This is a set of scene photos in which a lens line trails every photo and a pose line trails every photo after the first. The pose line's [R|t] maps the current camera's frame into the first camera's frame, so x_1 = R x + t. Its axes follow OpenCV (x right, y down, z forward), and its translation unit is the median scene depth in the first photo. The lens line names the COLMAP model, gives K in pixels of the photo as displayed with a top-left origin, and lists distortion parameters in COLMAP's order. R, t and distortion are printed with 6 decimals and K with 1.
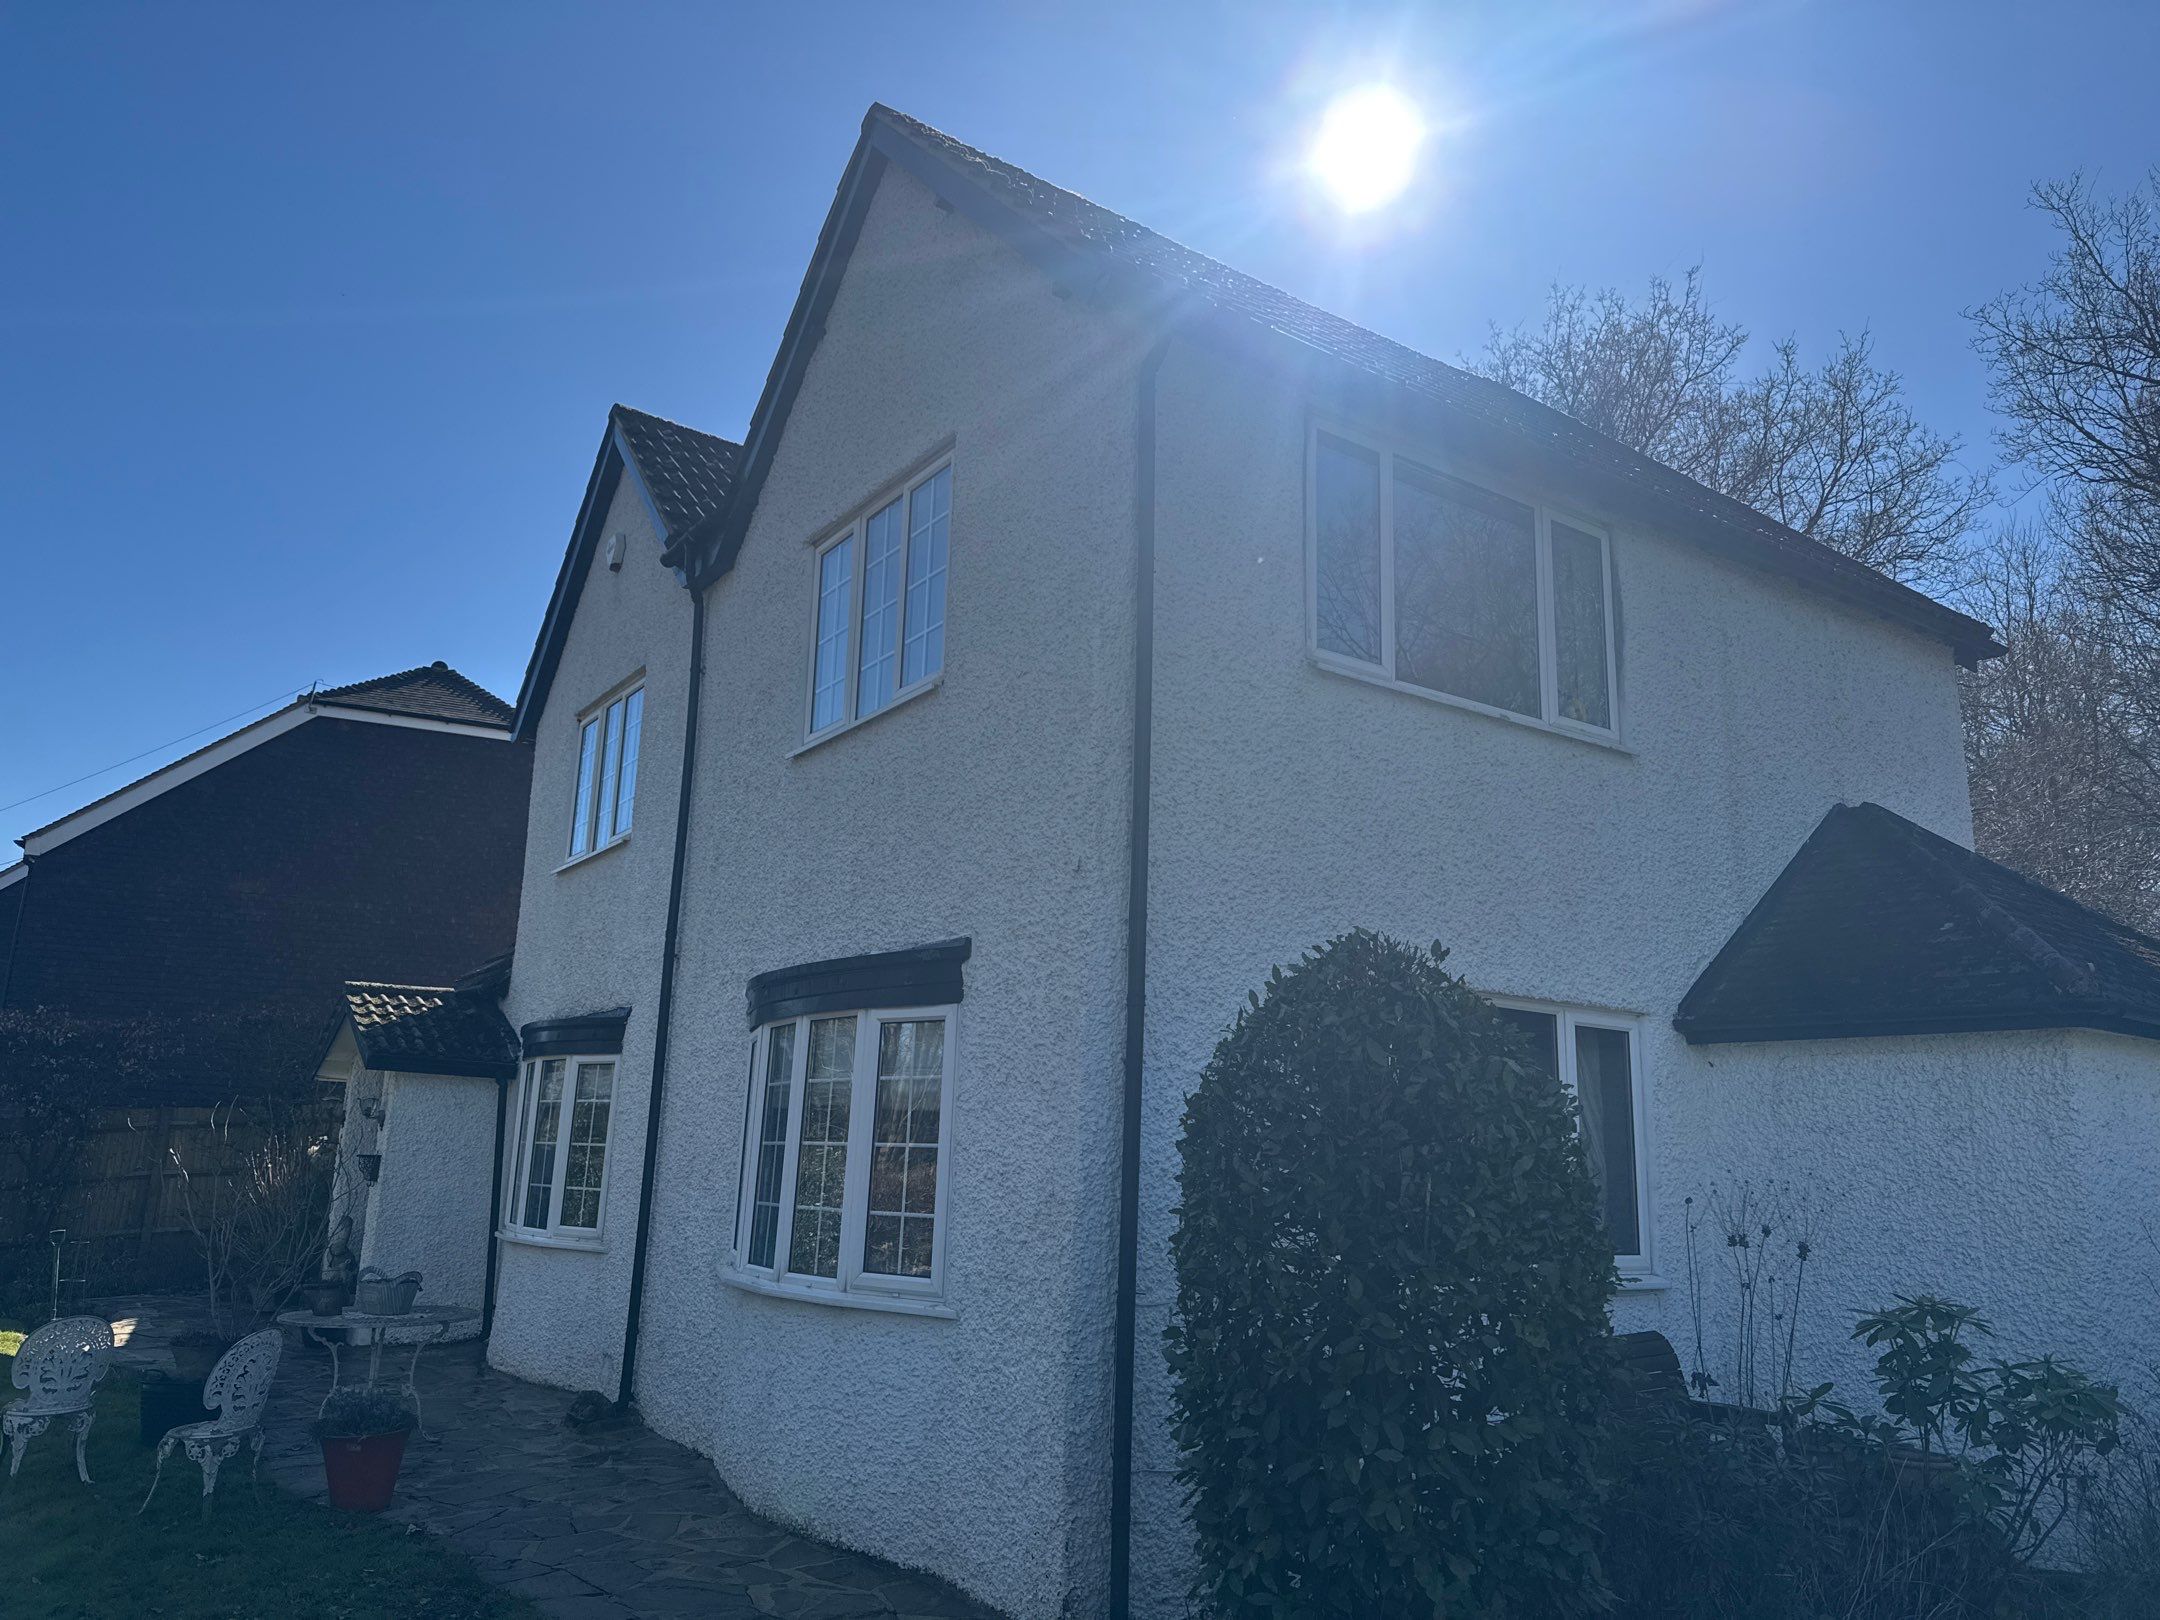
lens RADIAL K [[1557.8, 0, 1082.1], [0, 1557.8, 806.4], [0, 0, 1]] dist [0.151527, -0.355566]
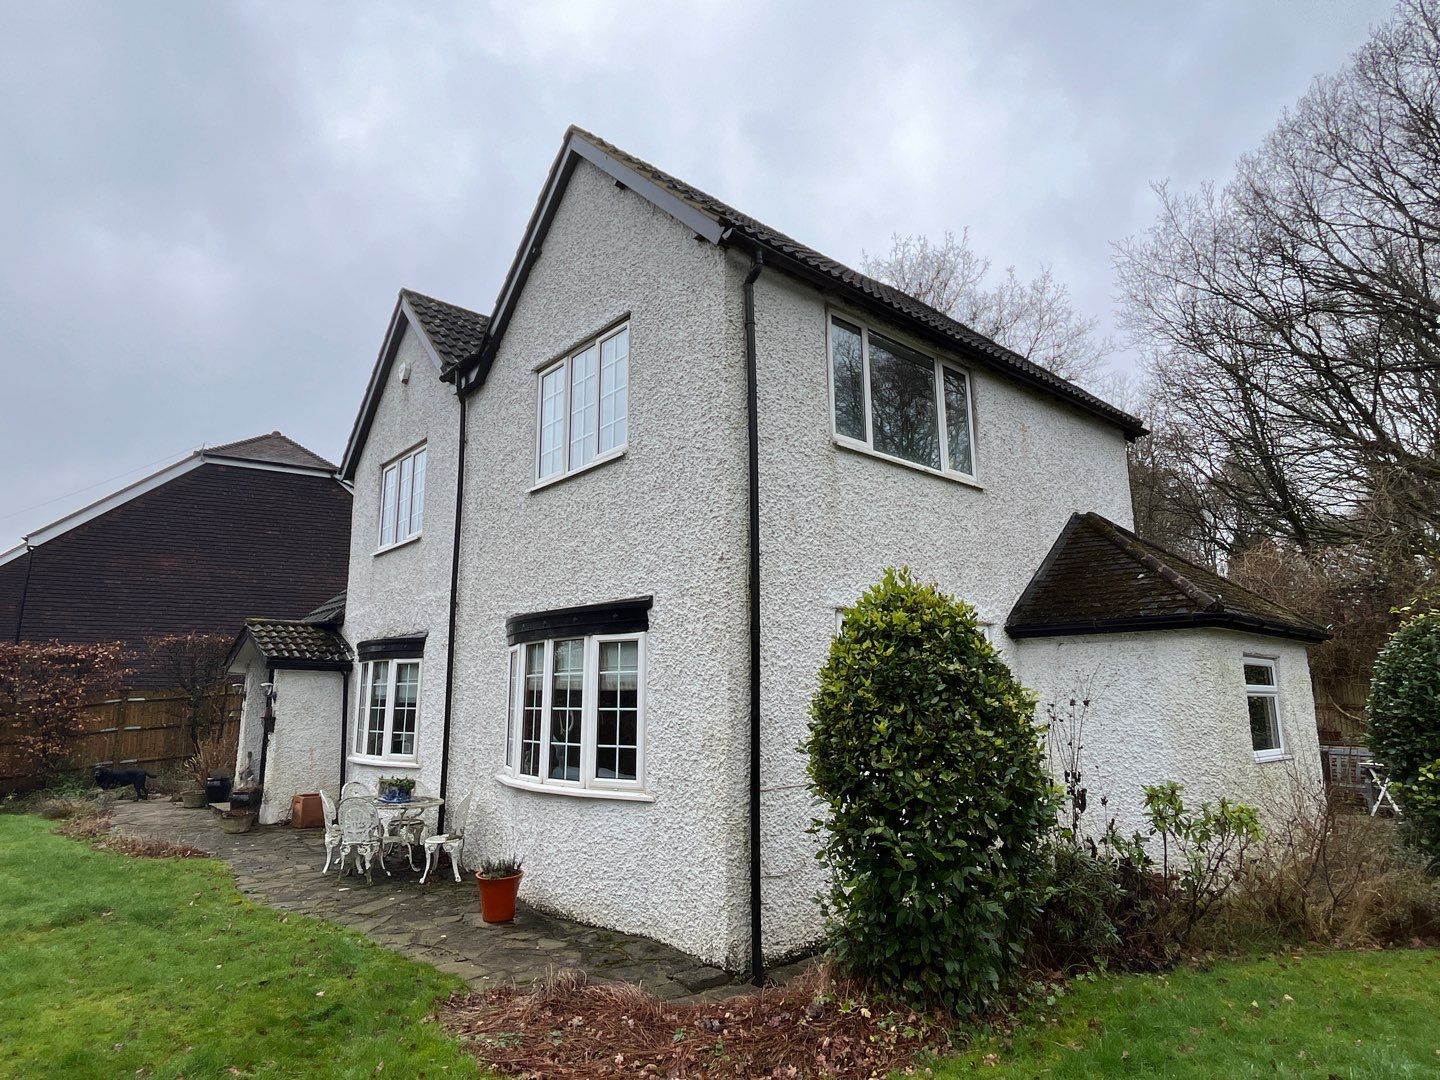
lens RADIAL K [[857.7, 0, 720.0], [0, 857.7, 540.0], [0, 0, 1]] dist [-0.026215, 0.000784]
pose [[0.992062, -0.013201, 0.125052, -0.098671], [0.008087, 0.999113, 0.041314, -0.016705], [-0.125487, -0.039975, 0.991290, 0.010454]]
